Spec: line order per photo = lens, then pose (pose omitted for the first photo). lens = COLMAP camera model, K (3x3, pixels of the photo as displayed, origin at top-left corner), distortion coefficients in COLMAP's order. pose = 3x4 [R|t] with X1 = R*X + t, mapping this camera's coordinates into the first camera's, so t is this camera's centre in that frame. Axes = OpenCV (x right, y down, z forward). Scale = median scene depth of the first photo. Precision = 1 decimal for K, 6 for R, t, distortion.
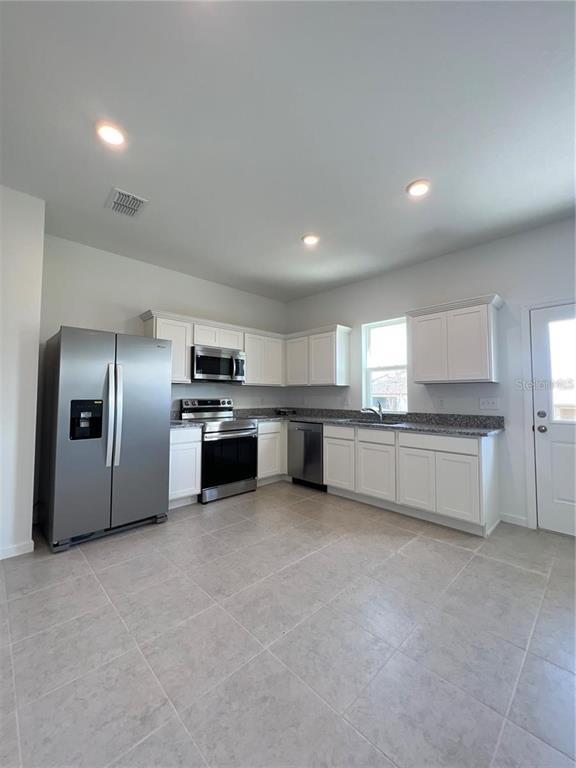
lens RADIAL K [[309.0, 0, 290.9], [0, 309.0, 380.3], [0, 0, 1]] dist [-0.002201, -0.000246]
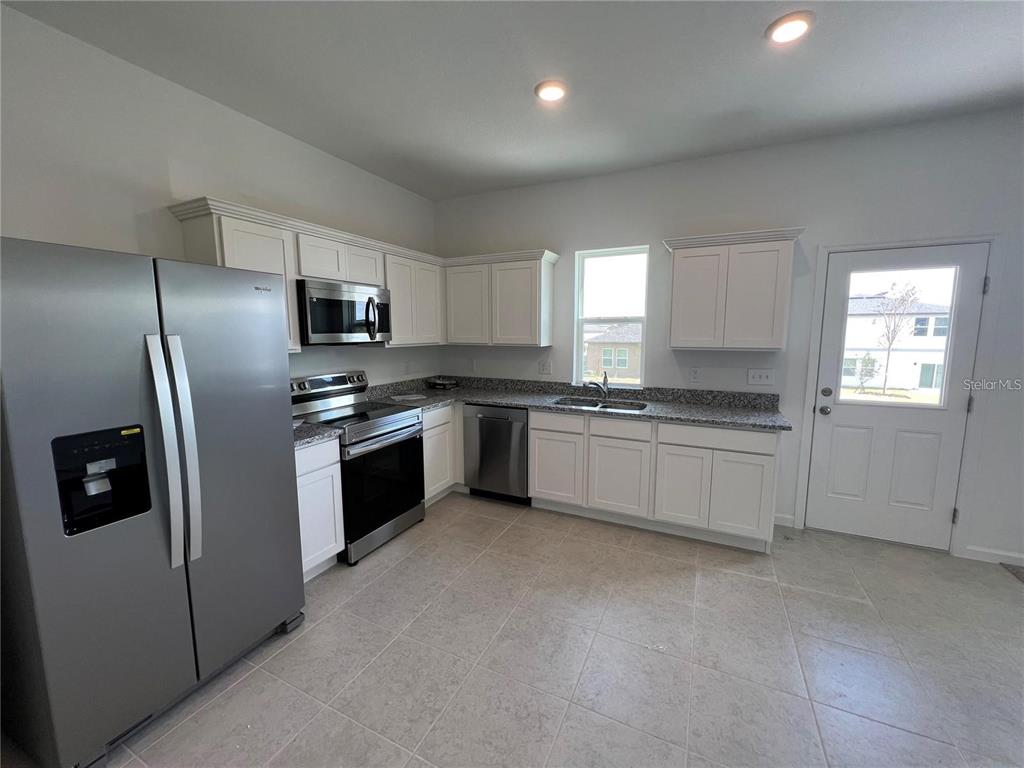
lens RADIAL K [[412.1, 0, 509.1], [0, 412.1, 380.9], [0, 0, 1]] dist [-0.002201, -0.000246]
pose [[0.942430, -0.044804, 0.331389, -0.238030], [-0.012905, 0.985372, 0.169925, -0.068883], [-0.334155, -0.164419, 0.928066, 0.242889]]
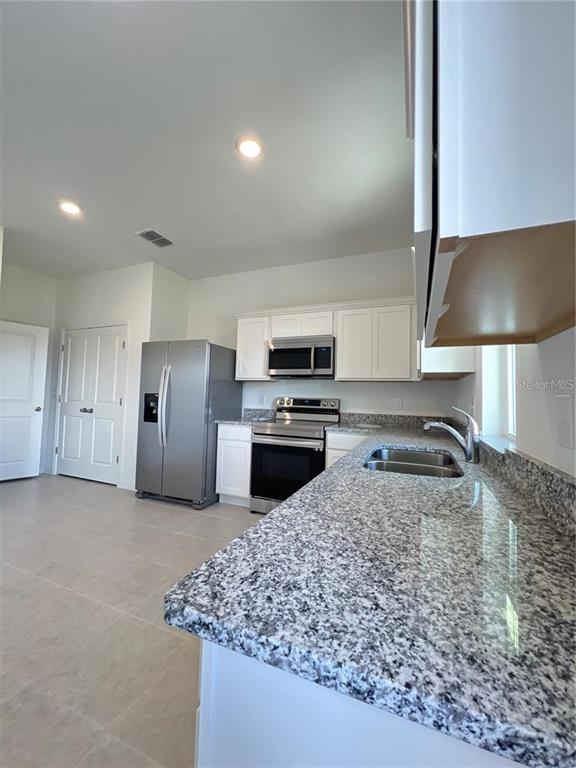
lens RADIAL K [[309.0, 0, 290.9], [0, 309.0, 380.3], [0, 0, 1]] dist [-0.002201, -0.000246]
pose [[0.388201, -0.045489, -0.920452, 0.596705], [0.022324, 0.998952, -0.039954, 0.051641], [0.921304, -0.005038, 0.388809, 0.734599]]
